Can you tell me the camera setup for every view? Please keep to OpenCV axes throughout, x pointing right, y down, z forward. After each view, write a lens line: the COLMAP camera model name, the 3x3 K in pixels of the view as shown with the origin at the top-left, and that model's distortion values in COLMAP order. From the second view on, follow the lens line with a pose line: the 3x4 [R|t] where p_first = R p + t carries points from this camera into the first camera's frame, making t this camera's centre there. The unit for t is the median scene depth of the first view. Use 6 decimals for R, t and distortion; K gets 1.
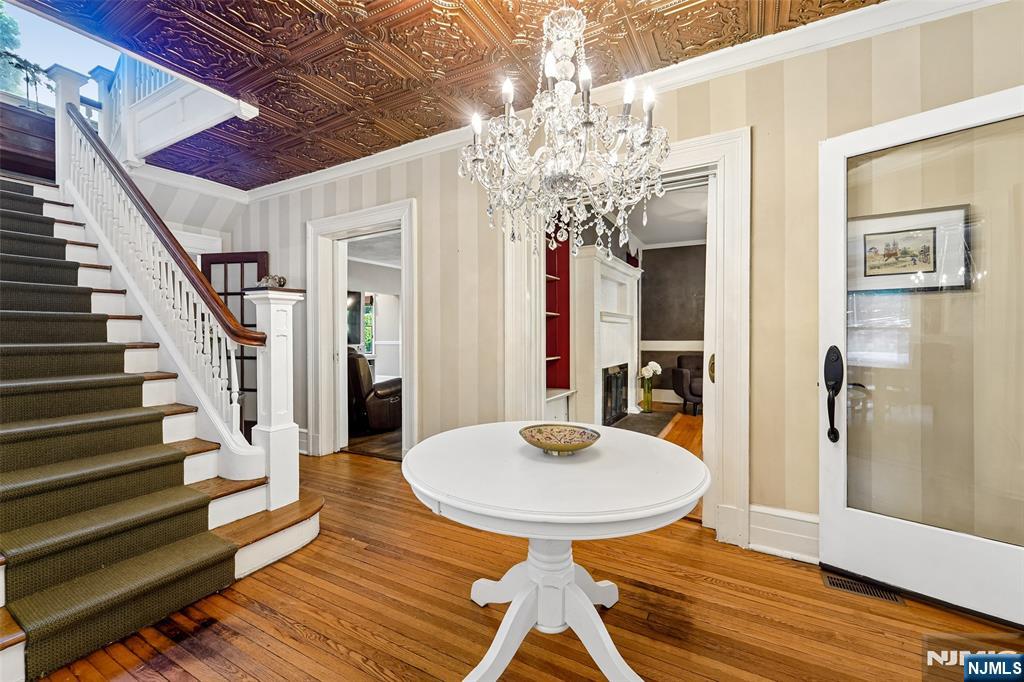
lens RADIAL K [[427.3, 0, 511.9], [0, 427.3, 338.4], [0, 0, 1]] dist [0.001499, -0.000361]
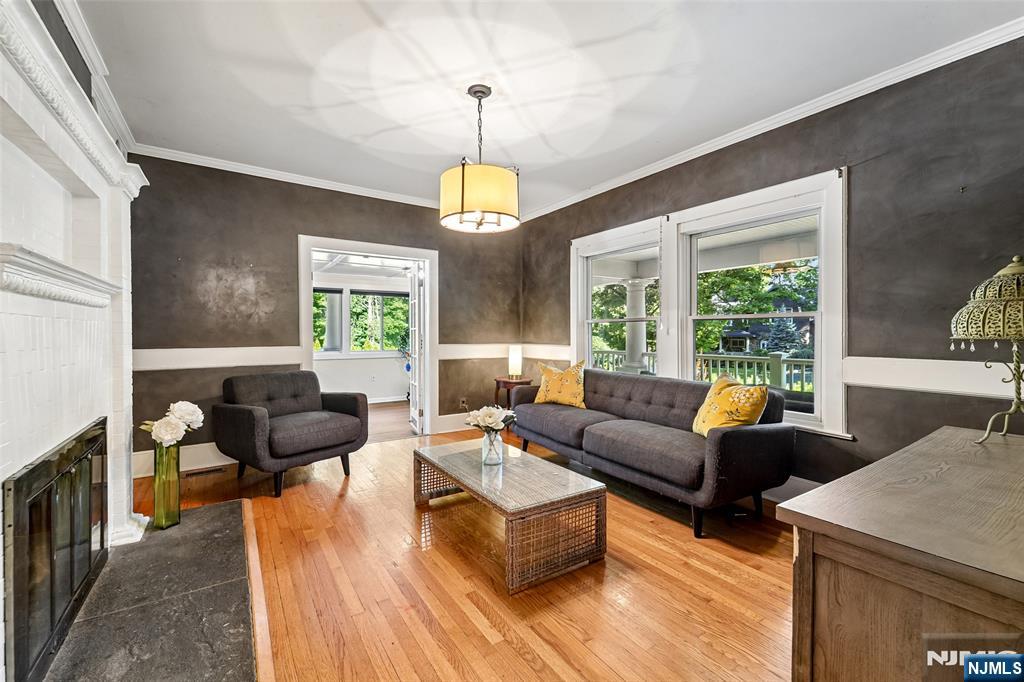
lens RADIAL K [[427.3, 0, 515.7], [0, 427.3, 334.3], [0, 0, 1]] dist [0.001499, -0.000361]
pose [[0.463837, 0.002553, 0.885917, 0.109030], [-0.003686, 0.999993, -0.000952, -0.012473], [-0.885913, -0.002824, 0.463843, 0.510639]]
